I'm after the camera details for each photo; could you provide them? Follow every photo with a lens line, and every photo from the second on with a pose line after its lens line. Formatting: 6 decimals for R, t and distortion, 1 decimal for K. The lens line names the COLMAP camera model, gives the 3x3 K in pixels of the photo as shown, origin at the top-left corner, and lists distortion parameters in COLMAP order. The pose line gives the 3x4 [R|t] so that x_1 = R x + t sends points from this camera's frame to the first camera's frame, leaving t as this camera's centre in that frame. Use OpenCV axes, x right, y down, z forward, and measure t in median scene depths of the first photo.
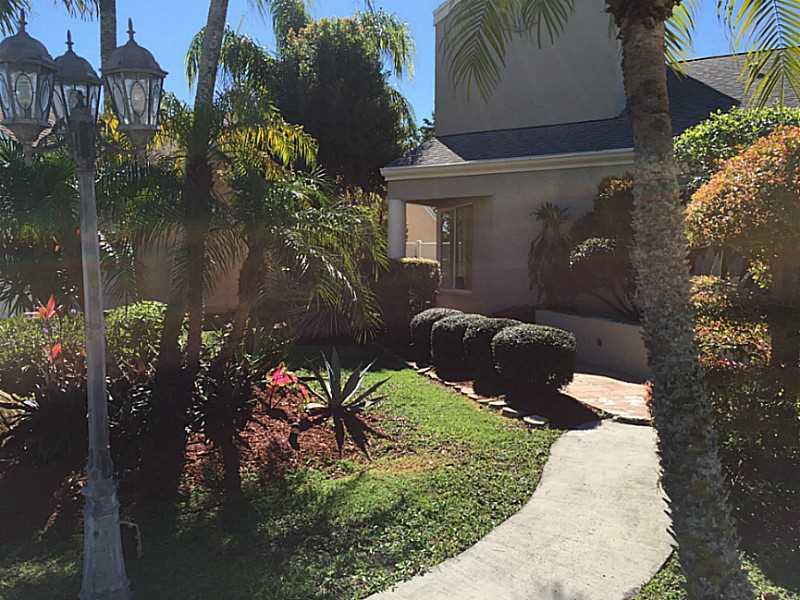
lens RADIAL K [[675.3, 0, 400.1], [0, 675.3, 300.9], [0, 0, 1]] dist [0.038077, -0.008339]
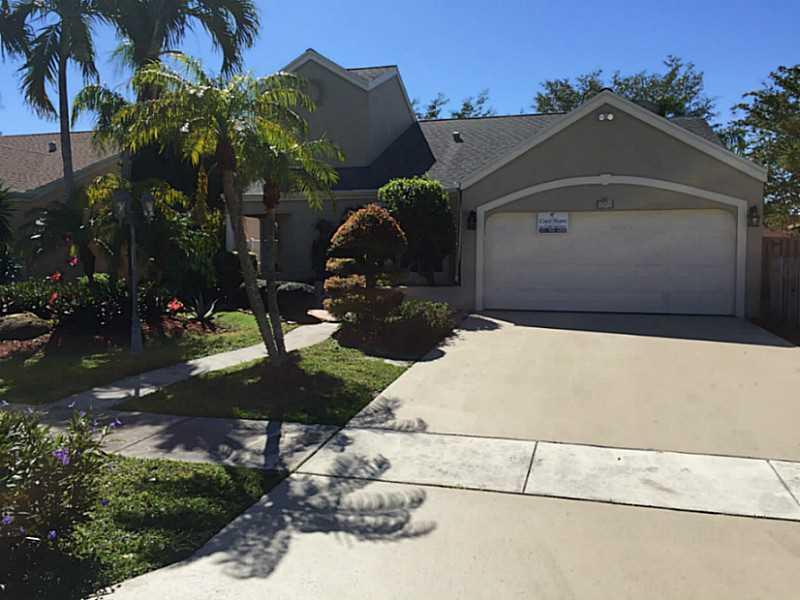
lens RADIAL K [[675.3, 0, 400.3], [0, 675.3, 301.2], [0, 0, 1]] dist [0.038077, -0.008339]
pose [[0.974588, -0.020869, 0.223031, 0.042597], [0.018352, 0.999742, 0.013351, 0.070897], [-0.223252, -0.008918, 0.974720, -1.144208]]
